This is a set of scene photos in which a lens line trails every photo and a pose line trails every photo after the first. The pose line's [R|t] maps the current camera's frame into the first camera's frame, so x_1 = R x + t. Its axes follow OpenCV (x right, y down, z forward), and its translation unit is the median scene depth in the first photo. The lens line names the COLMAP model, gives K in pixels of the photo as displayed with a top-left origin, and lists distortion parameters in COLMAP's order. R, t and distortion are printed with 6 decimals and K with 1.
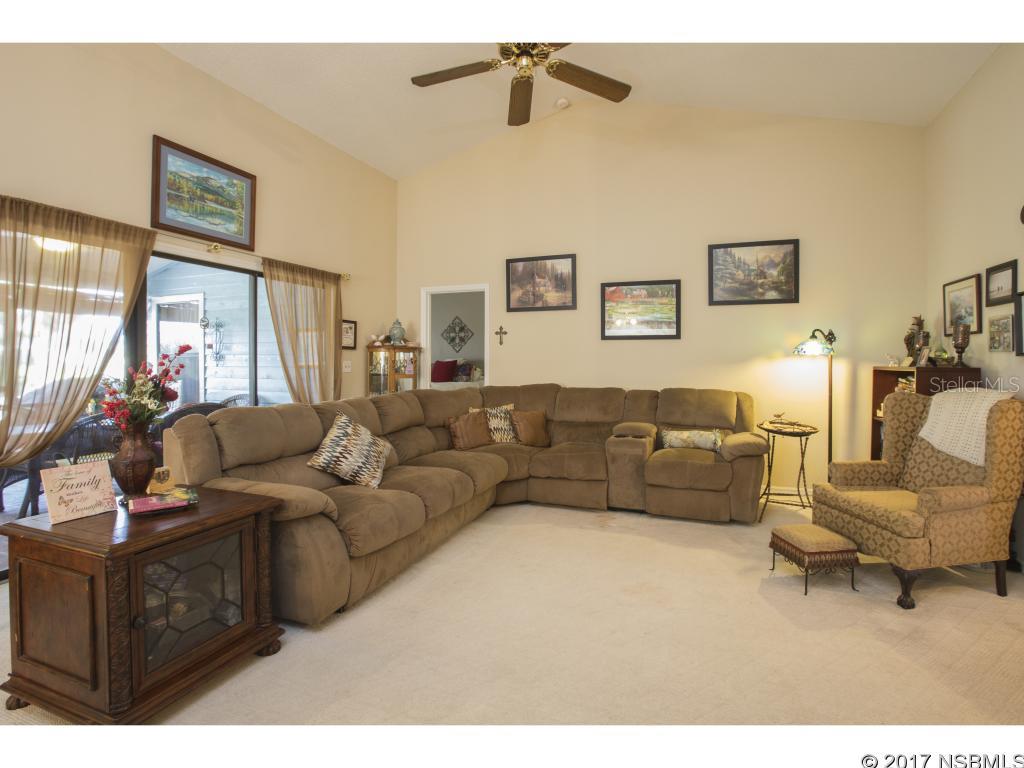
lens RADIAL K [[482.6, 0, 513.4], [0, 482.6, 365.1], [0, 0, 1]] dist [-0.023280, 0.000403]
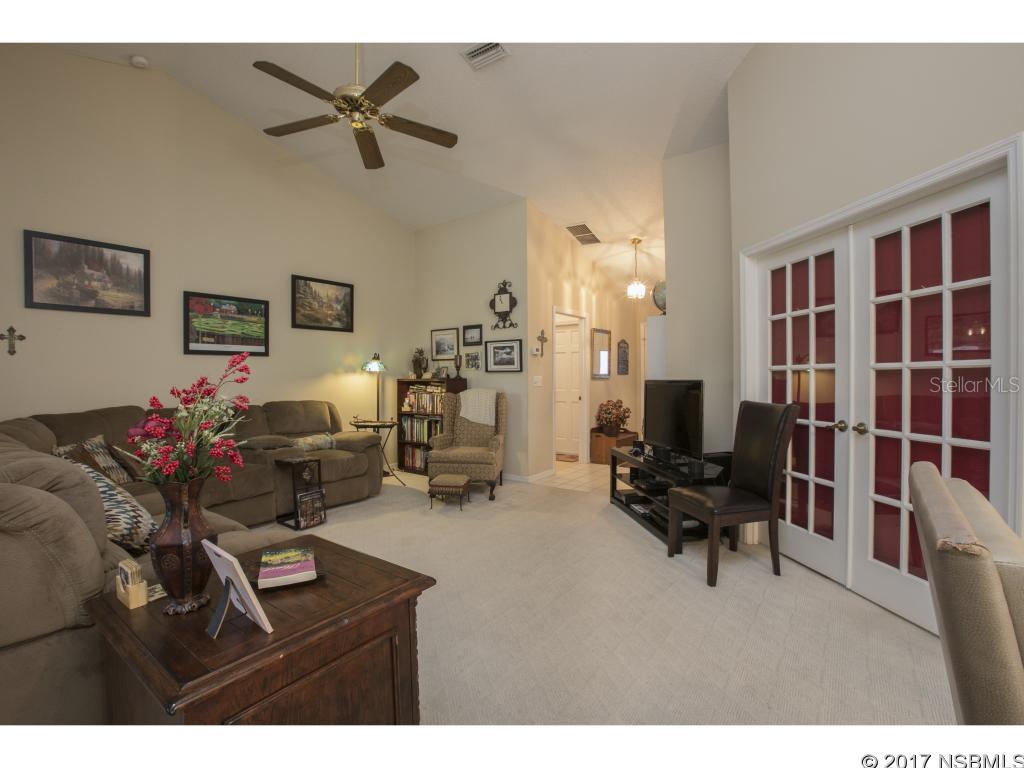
lens RADIAL K [[486.2, 0, 512.0], [0, 486.2, 384.0], [0, 0, 1]] dist [-0.001500, -0.000102]
pose [[0.290988, -0.023564, 0.956437, -0.560872], [0.018167, 0.999652, 0.019101, -0.003352], [-0.956554, 0.011818, 0.291315, 0.171959]]
